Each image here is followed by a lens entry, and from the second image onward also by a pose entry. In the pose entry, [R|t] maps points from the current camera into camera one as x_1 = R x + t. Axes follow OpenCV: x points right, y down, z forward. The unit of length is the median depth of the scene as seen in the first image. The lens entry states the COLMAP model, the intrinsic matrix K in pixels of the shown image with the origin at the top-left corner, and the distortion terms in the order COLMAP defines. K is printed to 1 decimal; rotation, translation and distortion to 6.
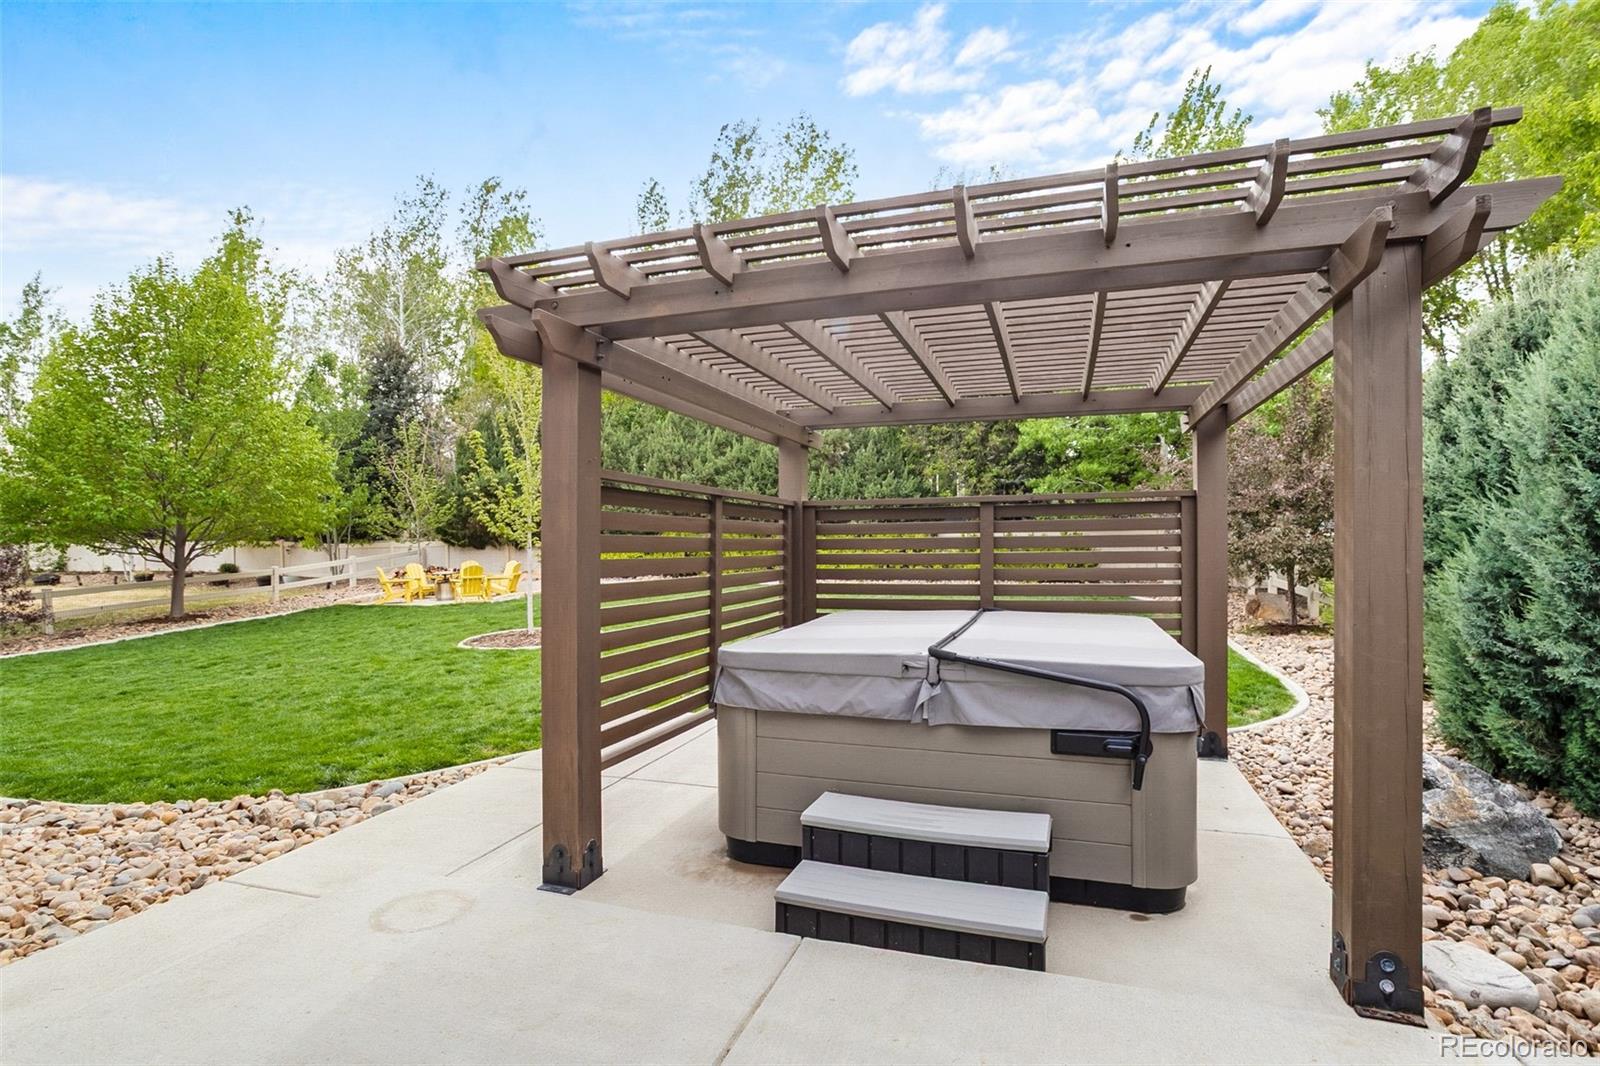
lens RADIAL K [[773.9, 0, 792.1], [0, 773.9, 538.7], [0, 0, 1]] dist [-0.069020, 0.043440]
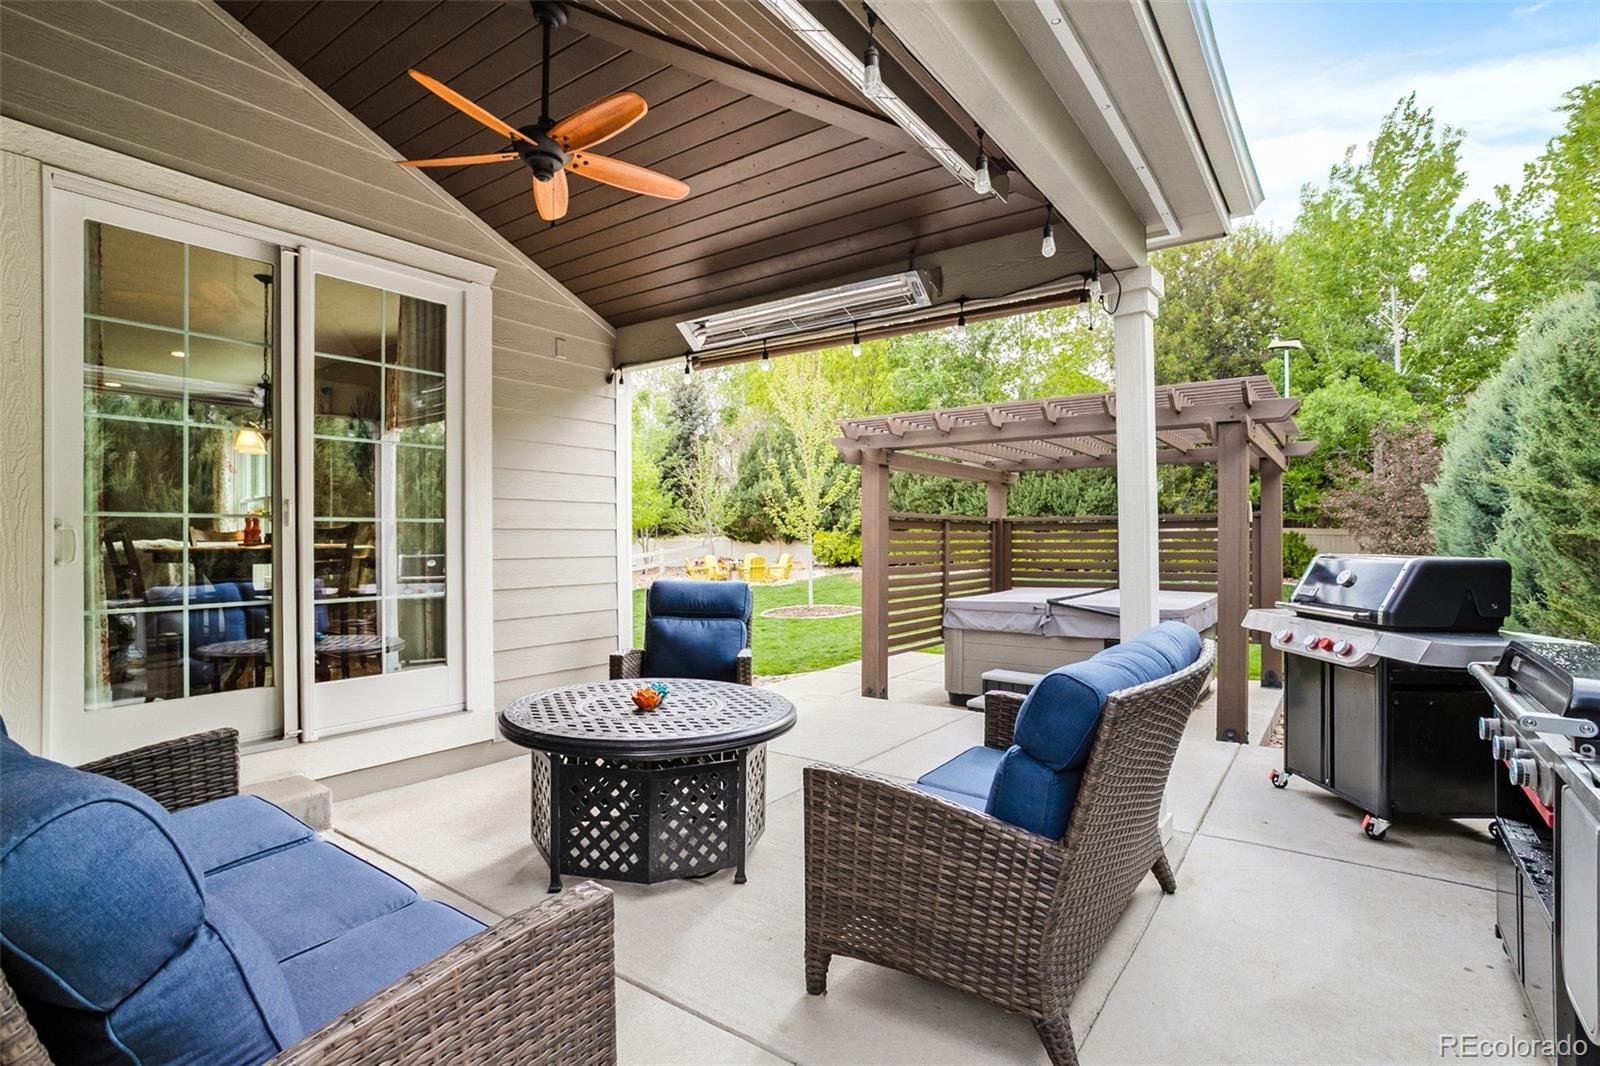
lens RADIAL K [[773.9, 0, 792.1], [0, 773.9, 538.7], [0, 0, 1]] dist [-0.069020, 0.043440]
pose [[0.952418, 0.002619, -0.304782, 0.056879], [0.000132, 0.999959, 0.009003, -0.014655], [0.304794, -0.008615, 0.952379, -0.430498]]
